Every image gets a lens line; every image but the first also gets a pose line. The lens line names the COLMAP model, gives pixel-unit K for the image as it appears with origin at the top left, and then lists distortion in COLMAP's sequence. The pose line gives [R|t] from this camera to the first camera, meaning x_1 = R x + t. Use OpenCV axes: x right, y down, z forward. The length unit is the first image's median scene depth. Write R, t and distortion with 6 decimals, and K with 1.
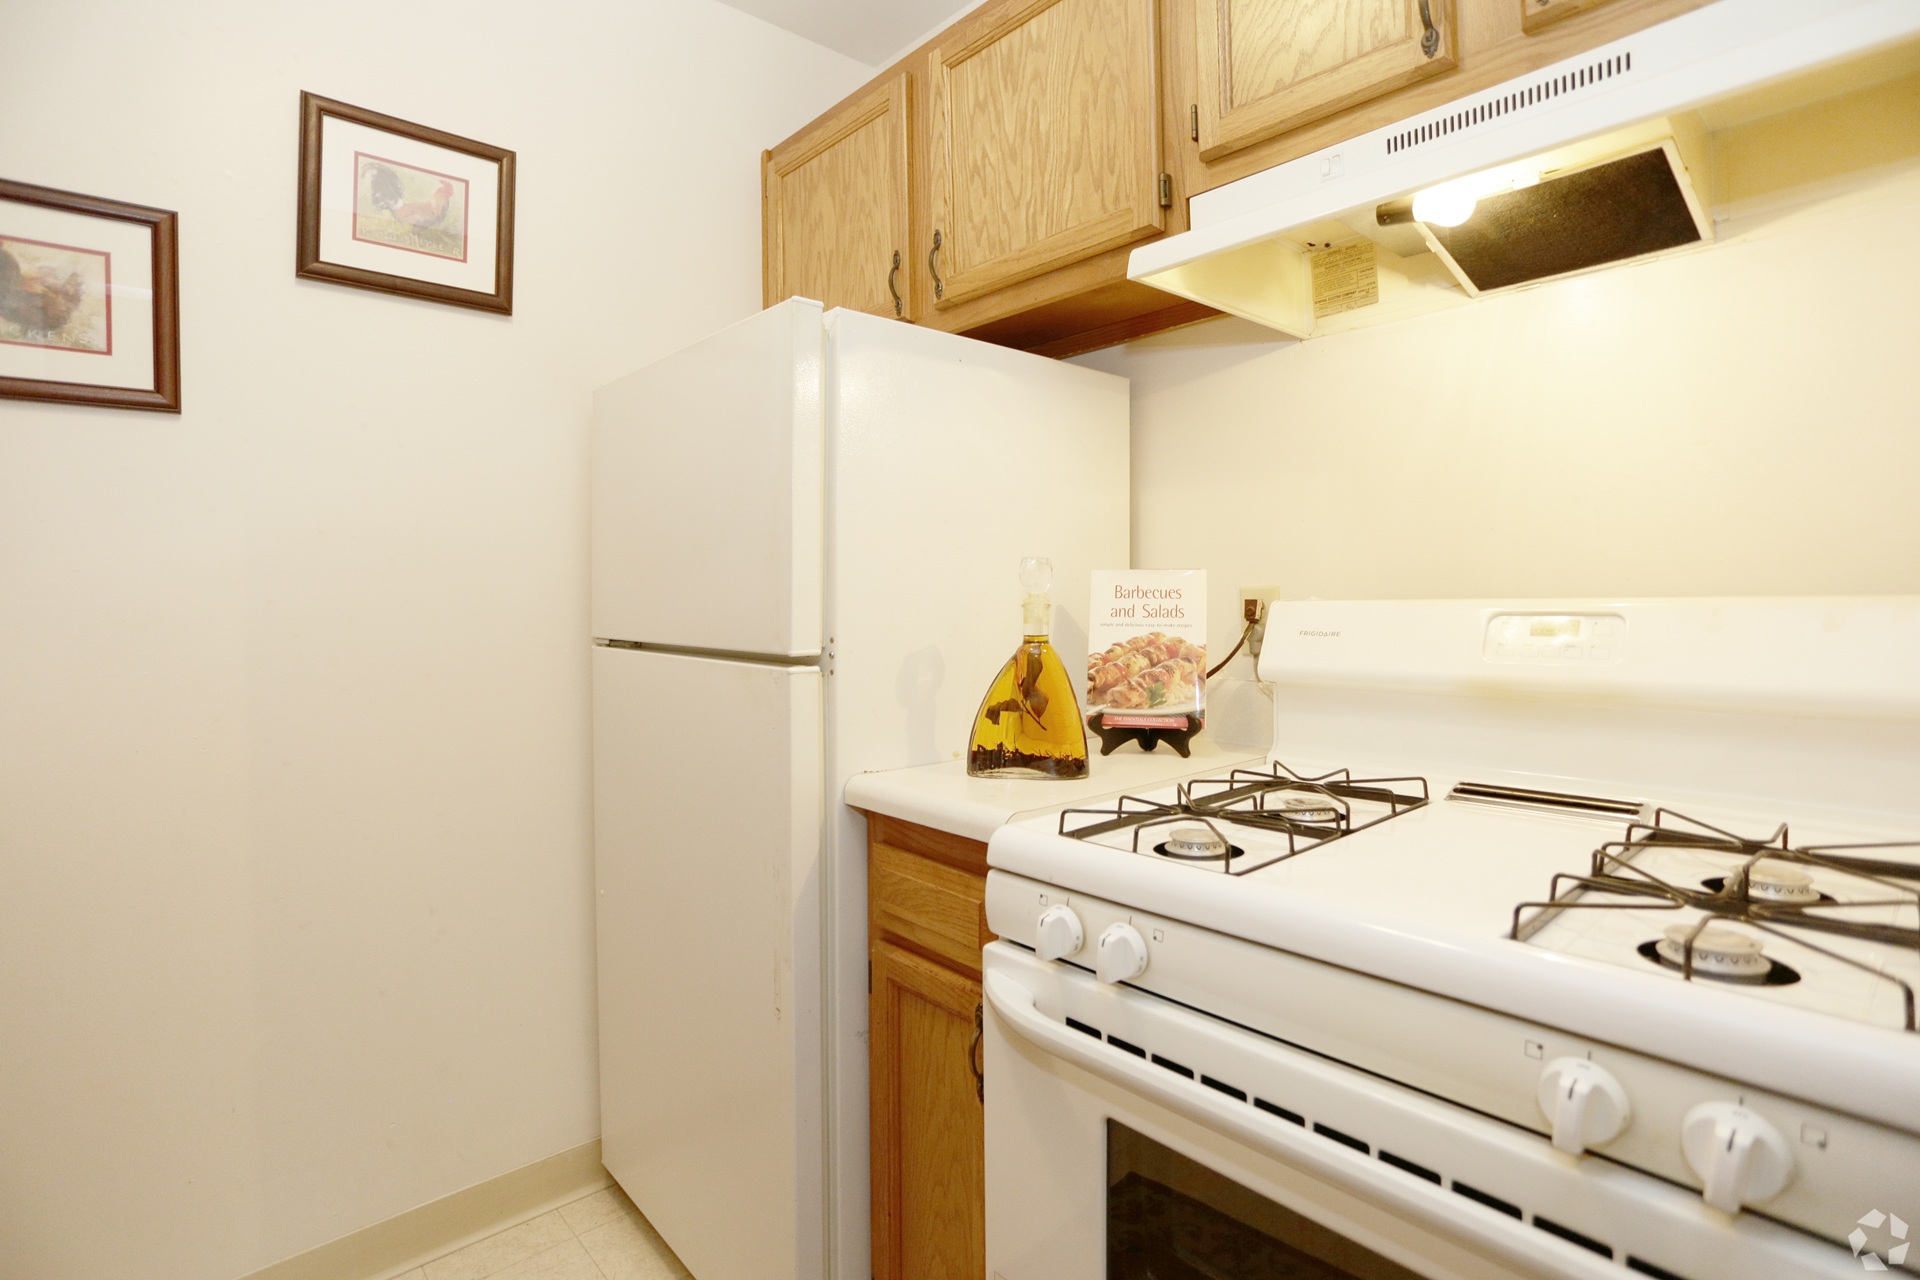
lens RADIAL K [[945.2, 0, 960.0], [0, 945.2, 640.0], [0, 0, 1]] dist [-0.027149, -0.000054]
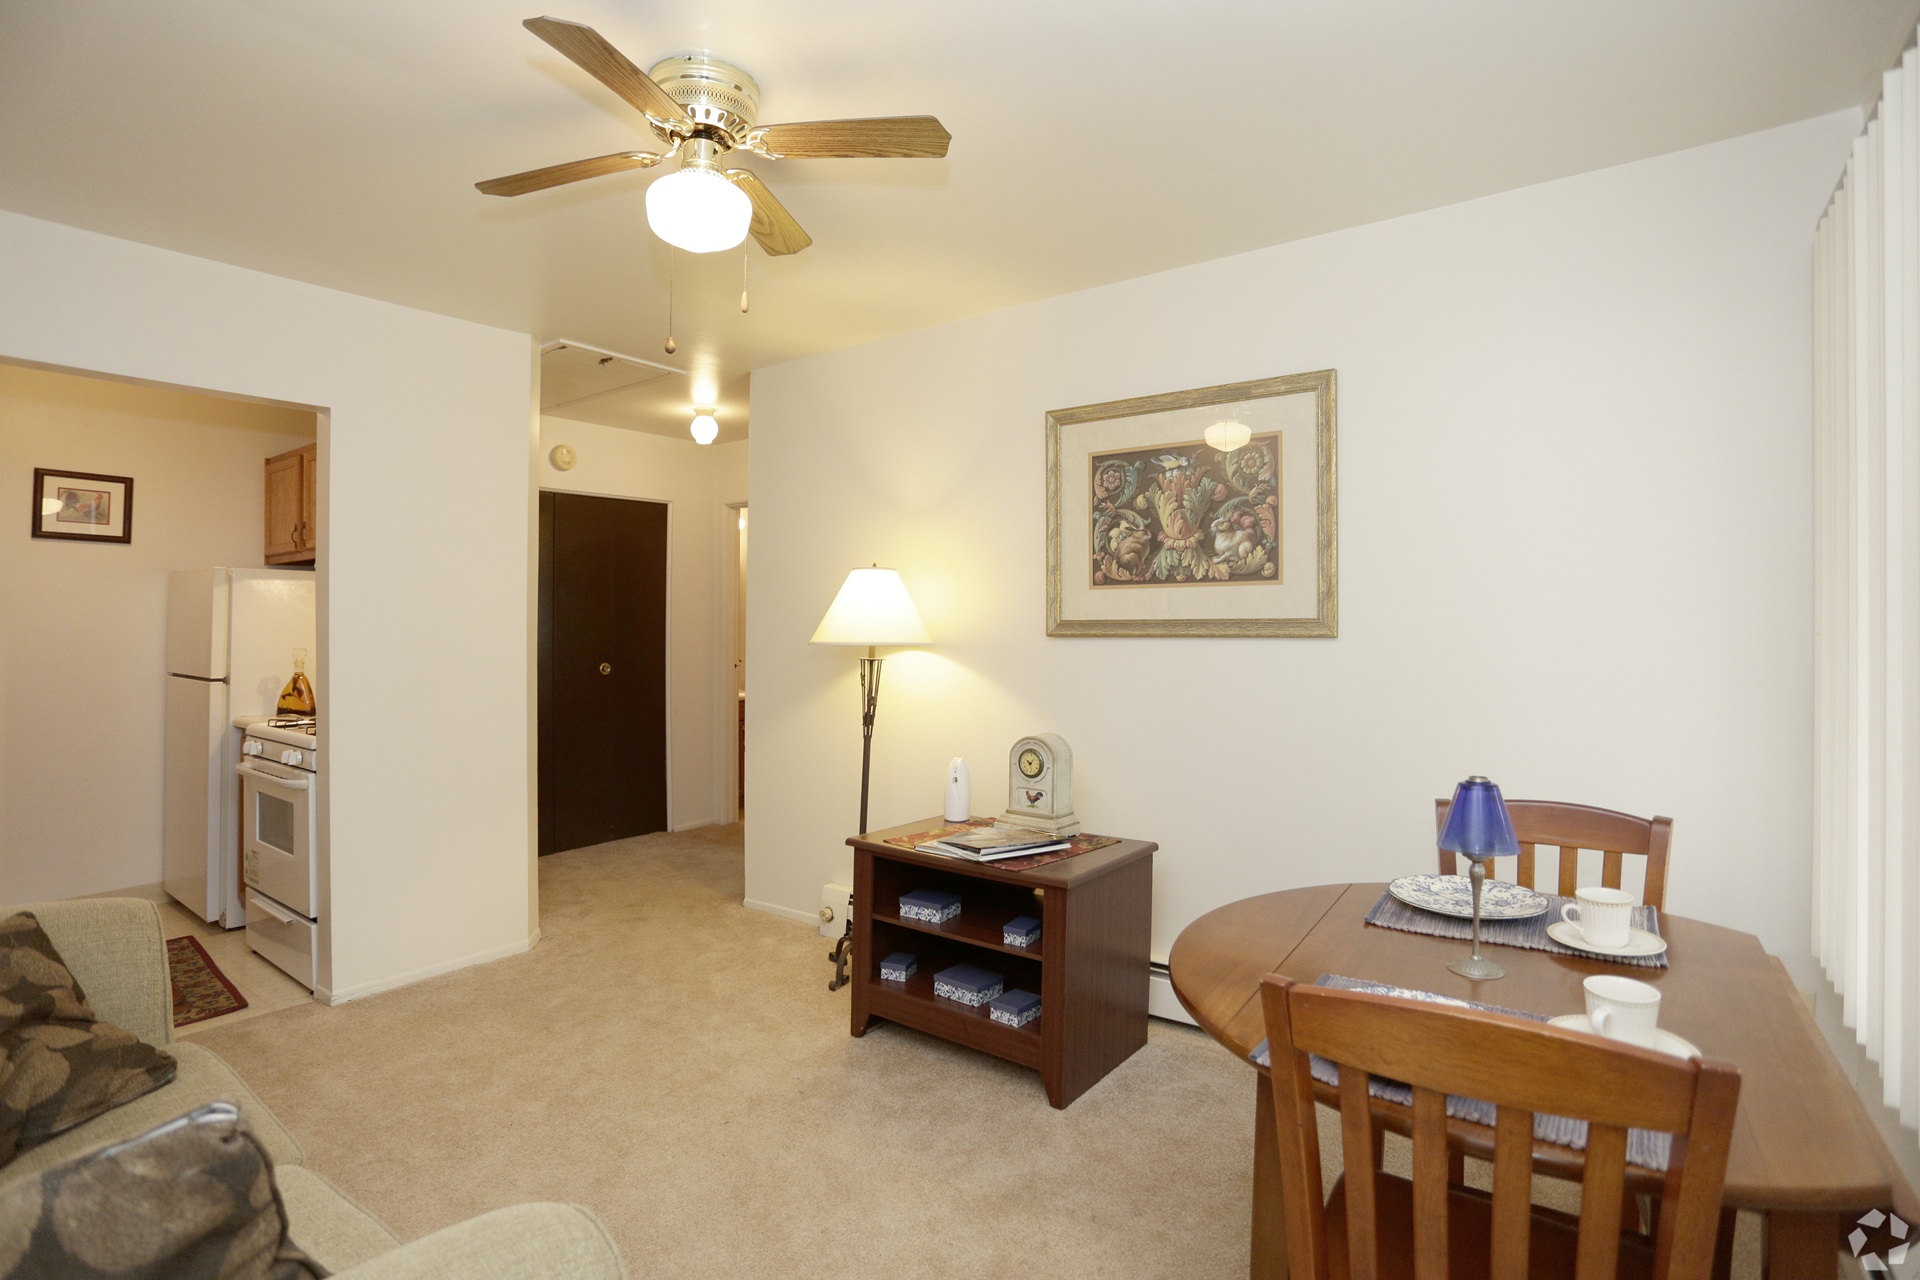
lens RADIAL K [[964.8, 0, 959.2], [0, 964.8, 619.1], [0, 0, 1]] dist [-0.002149, -0.000222]
pose [[0.985311, 0.003428, 0.170736, 1.428467], [0.003653, 0.999147, -0.041142, -0.033138], [-0.170731, 0.041161, 0.984457, -2.150861]]
